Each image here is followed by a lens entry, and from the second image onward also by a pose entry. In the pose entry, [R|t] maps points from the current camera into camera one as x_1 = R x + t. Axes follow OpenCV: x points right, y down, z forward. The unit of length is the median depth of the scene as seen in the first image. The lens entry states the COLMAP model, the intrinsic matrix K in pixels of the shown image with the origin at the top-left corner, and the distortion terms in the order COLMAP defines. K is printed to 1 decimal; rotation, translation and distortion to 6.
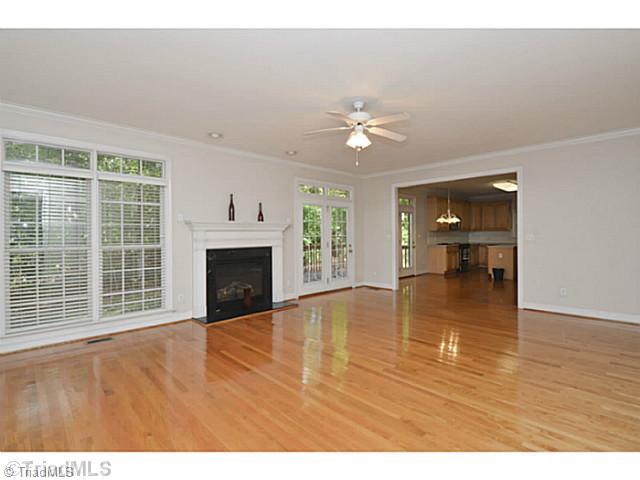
lens RADIAL K [[318.5, 0, 320.3], [0, 318.5, 239.3], [0, 0, 1]] dist [-0.000179, 0.000229]
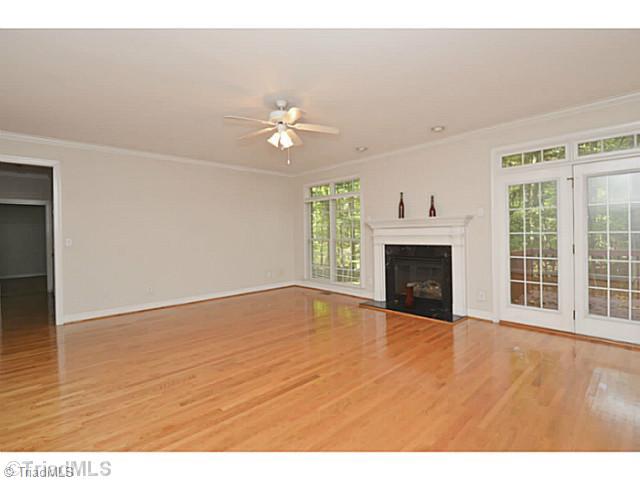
lens RADIAL K [[300.7, 0, 320.3], [0, 300.7, 235.1], [0, 0, 1]] dist [-0.001342, -0.000338]
pose [[-0.007897, 0.016784, -0.999828, 0.698620], [0.001086, 0.999859, 0.016776, -0.019959], [0.999968, -0.000953, -0.007915, 0.741439]]
